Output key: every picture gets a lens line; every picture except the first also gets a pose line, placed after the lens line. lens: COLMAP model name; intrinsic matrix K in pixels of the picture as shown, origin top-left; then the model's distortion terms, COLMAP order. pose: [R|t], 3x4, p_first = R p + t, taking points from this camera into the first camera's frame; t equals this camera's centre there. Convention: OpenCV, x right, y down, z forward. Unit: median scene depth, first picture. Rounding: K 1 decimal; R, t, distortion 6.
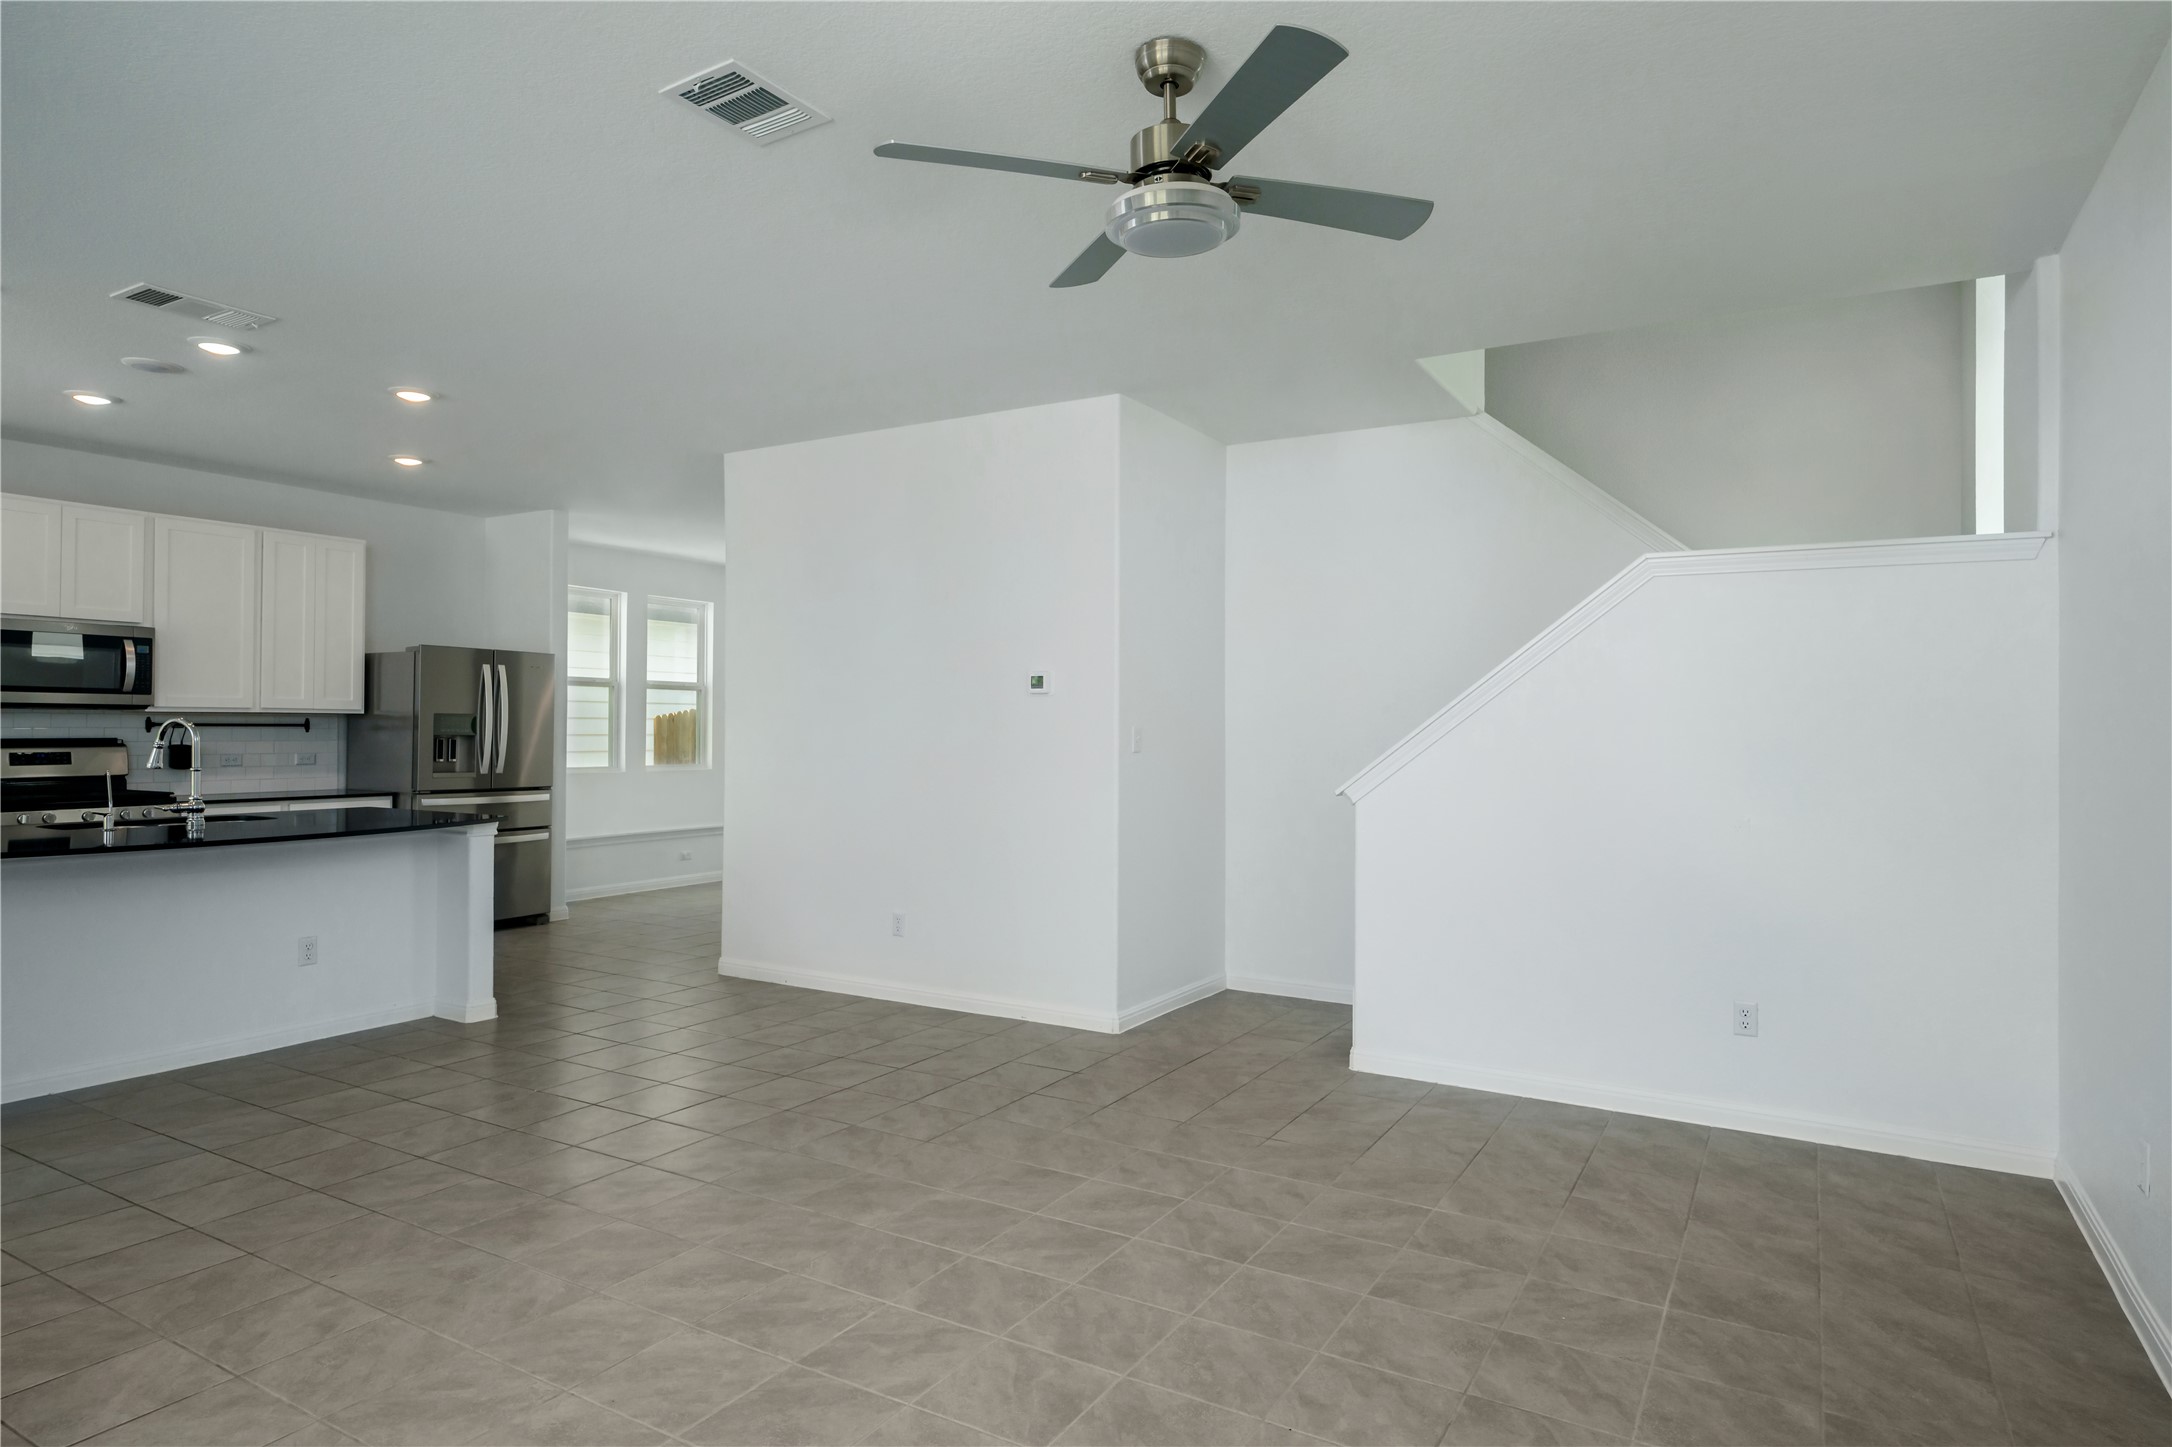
lens RADIAL K [[1232.3, 0, 1107.5], [0, 1232.3, 711.3], [0, 0, 1]] dist [0.007435, -0.002099]
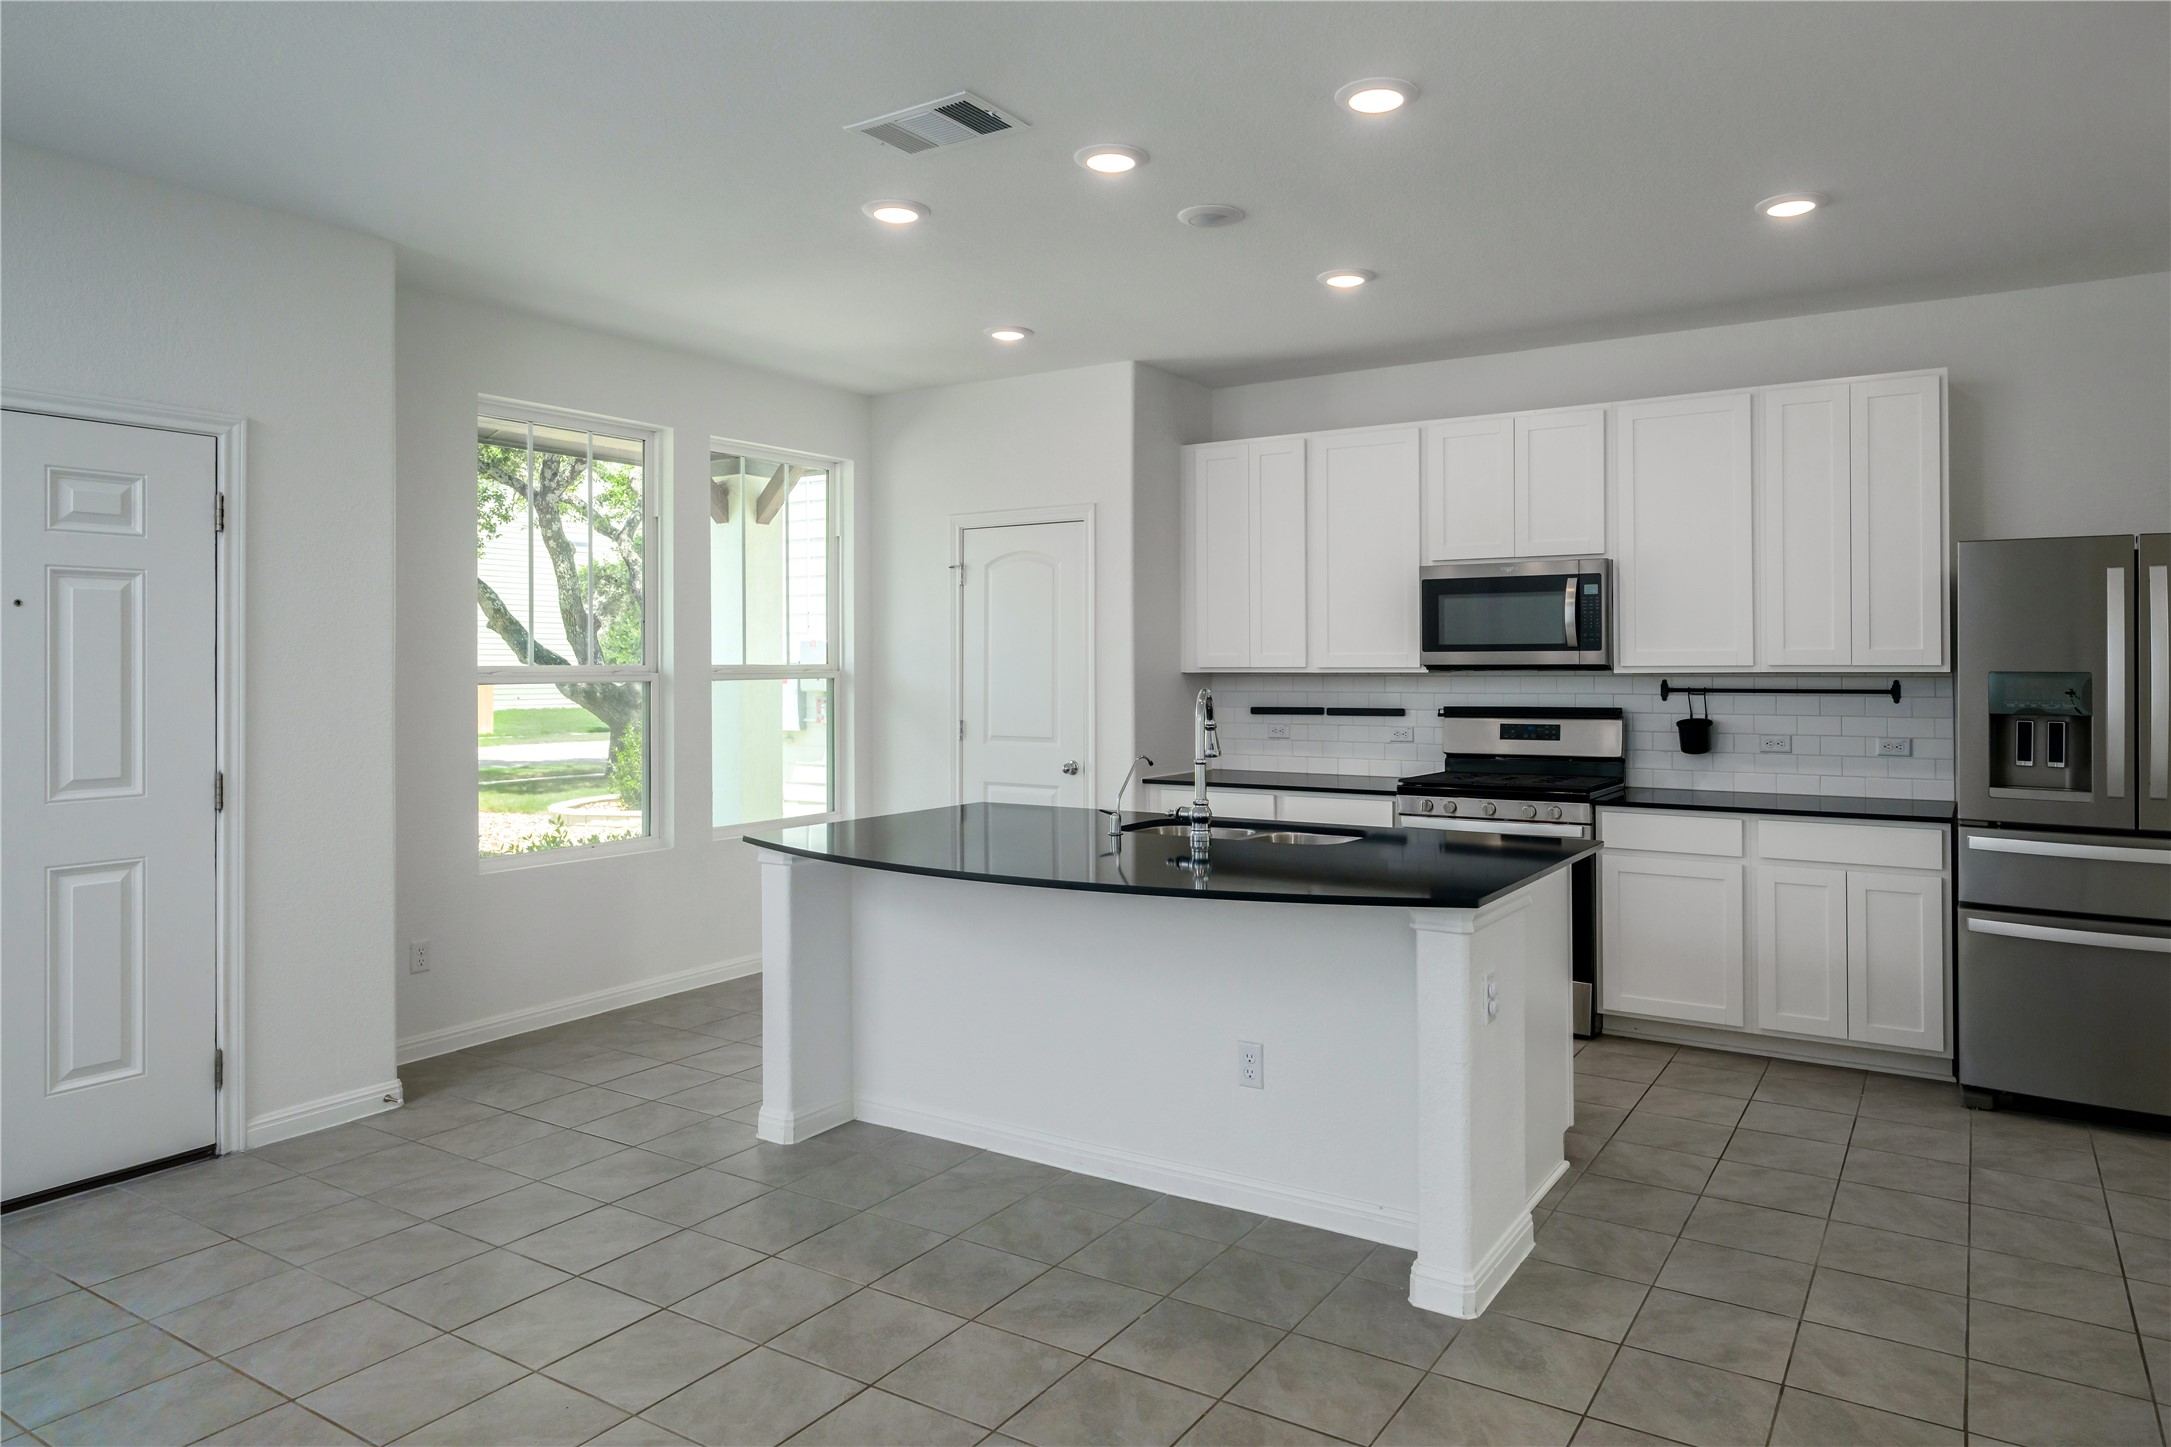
lens RADIAL K [[1348.7, 0, 1168.0], [0, 1348.7, 641.5], [0, 0, 1]] dist [0.010845, -0.002273]
pose [[-0.024319, -0.023522, -0.999427, 0.034802], [0.015444, 0.999595, -0.023902, -0.003616], [0.999585, -0.016017, -0.023946, 0.795725]]
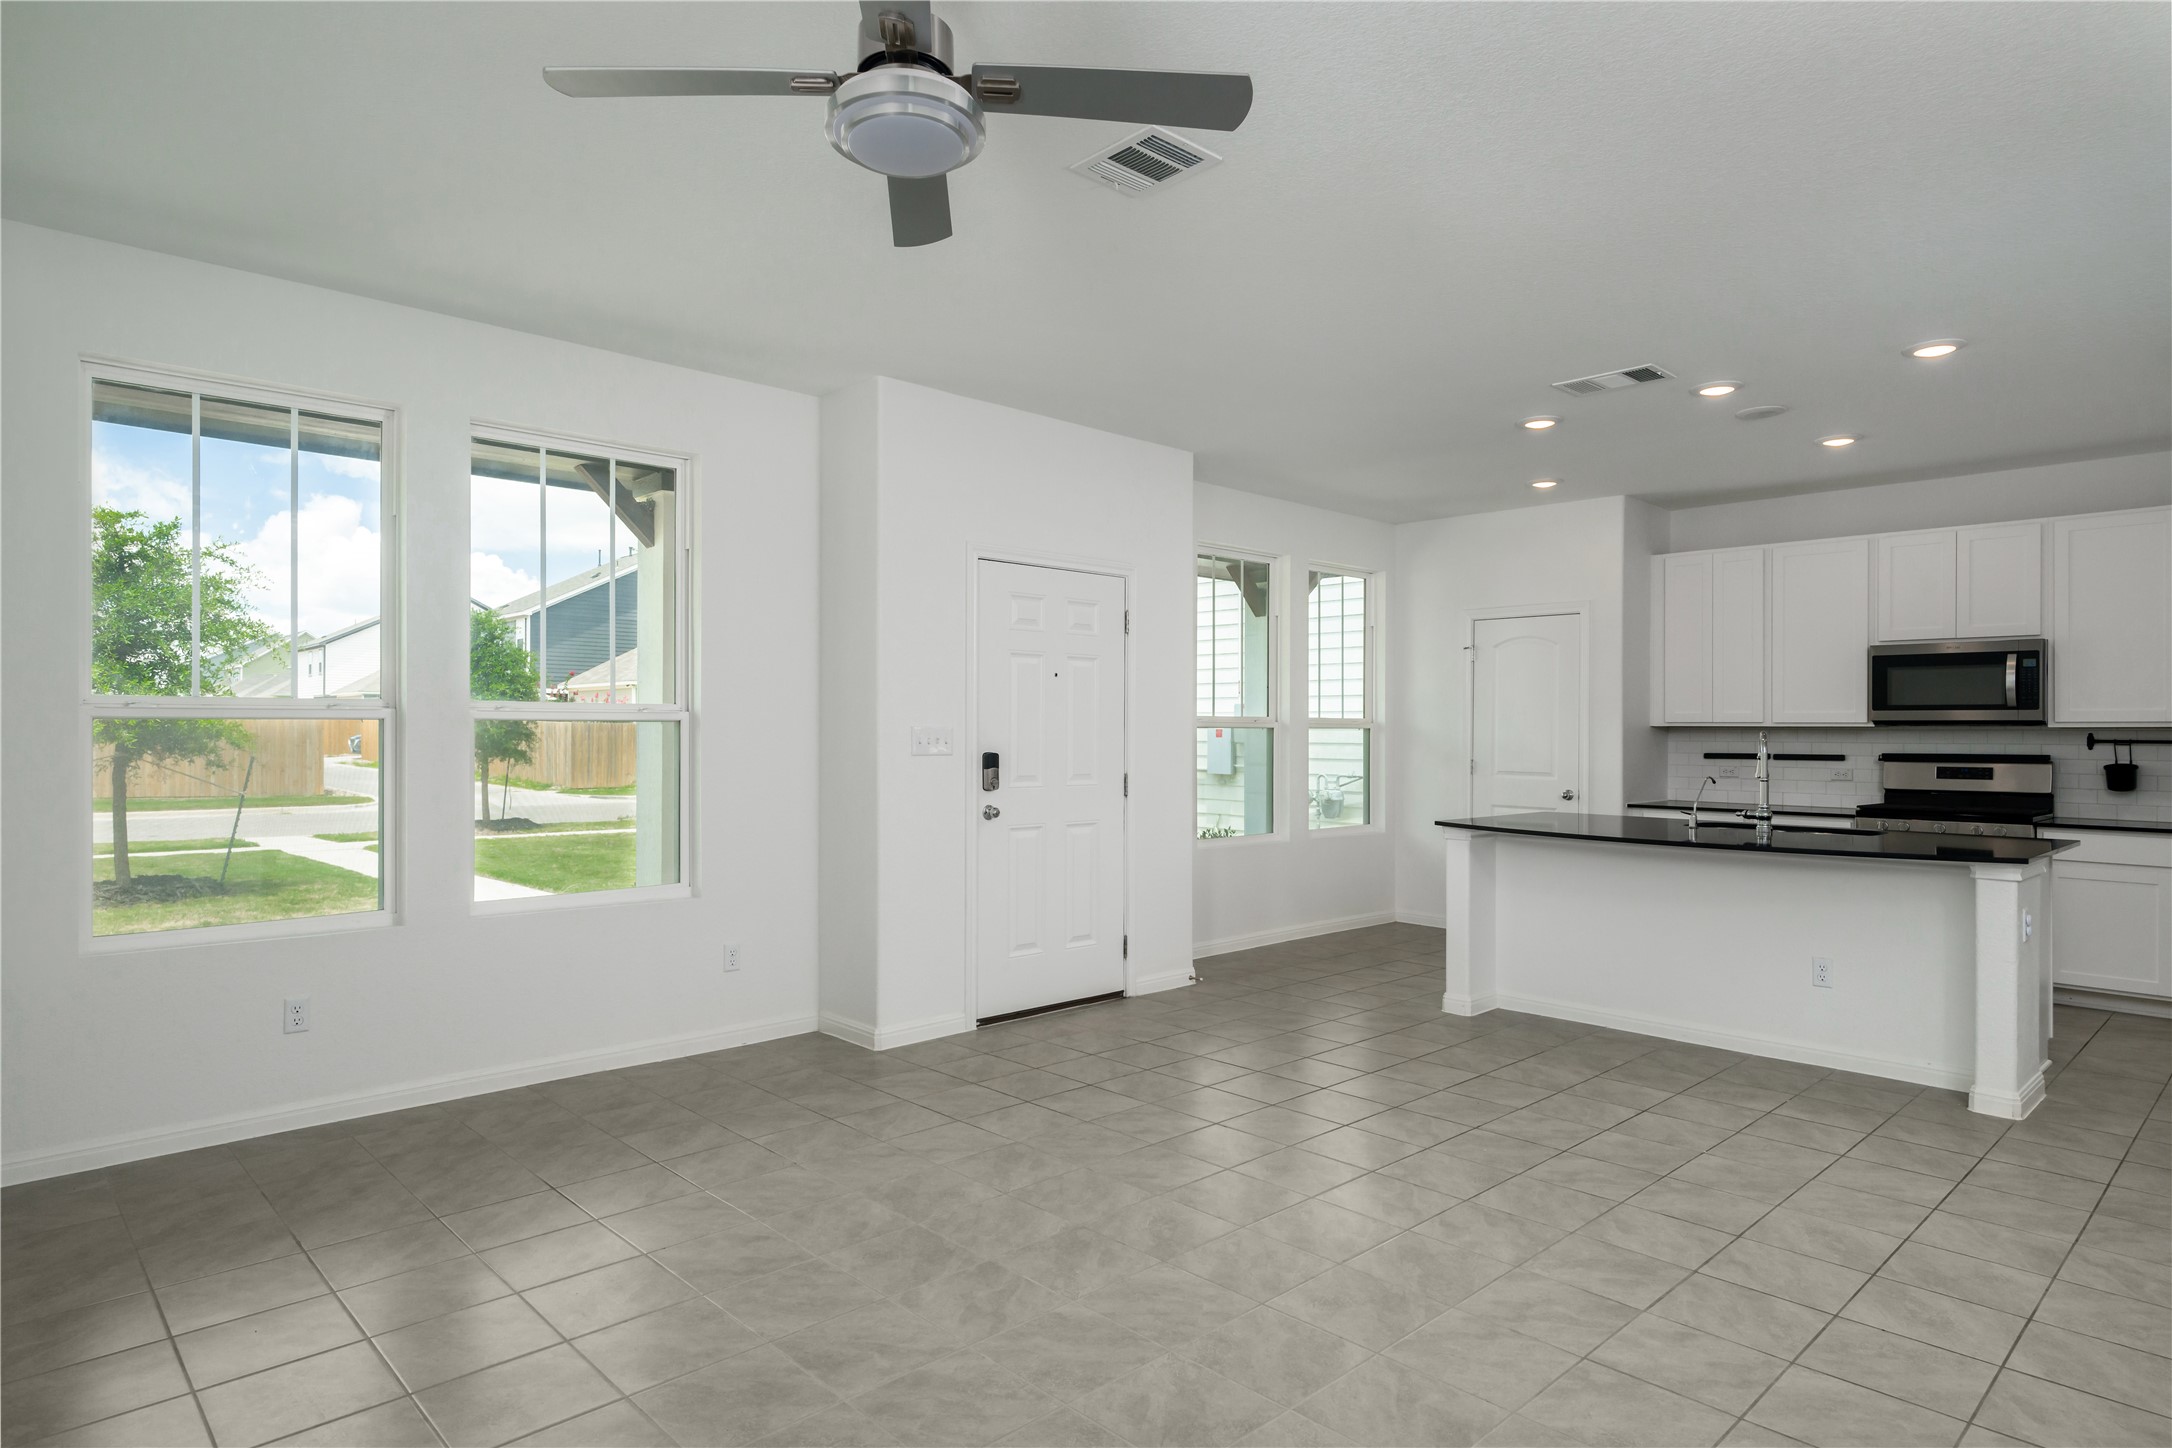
lens RADIAL K [[1232.3, 0, 1091.1], [0, 1232.3, 718.0], [0, 0, 1]] dist [0.007435, -0.002099]
pose [[-0.275242, -0.018194, -0.961203, 0.360205], [0.003242, 0.999798, -0.019852, 0.010155], [0.961369, -0.008580, -0.275128, 0.584261]]
